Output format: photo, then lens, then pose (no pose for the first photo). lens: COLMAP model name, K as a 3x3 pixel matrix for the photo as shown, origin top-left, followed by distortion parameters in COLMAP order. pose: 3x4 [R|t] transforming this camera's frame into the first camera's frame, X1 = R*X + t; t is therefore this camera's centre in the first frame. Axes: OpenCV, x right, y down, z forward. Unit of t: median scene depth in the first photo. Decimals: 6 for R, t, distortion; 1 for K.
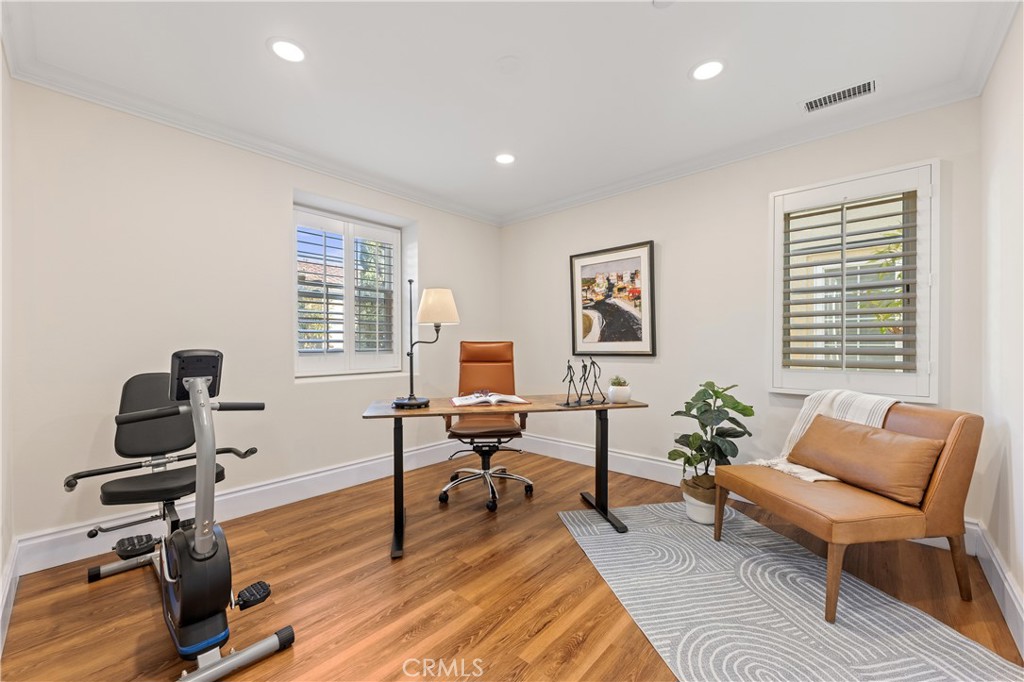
lens RADIAL K [[387.3, 0, 516.0], [0, 387.3, 342.7], [0, 0, 1]] dist [0.001206, -0.000009]
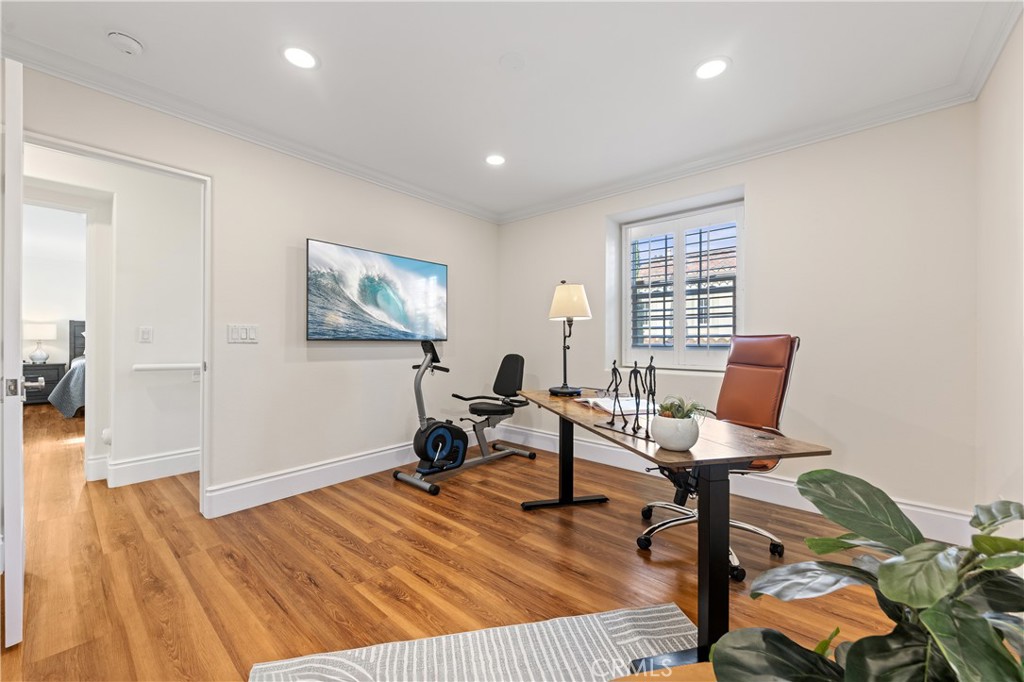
lens RADIAL K [[387.3, 0, 516.0], [0, 387.3, 342.7], [0, 0, 1]] dist [0.001206, -0.000009]
pose [[0.046622, 0.007646, -0.998883, 0.812615], [-0.006478, 0.999952, 0.007352, 0.010596], [0.998892, 0.006128, 0.046669, 0.800117]]
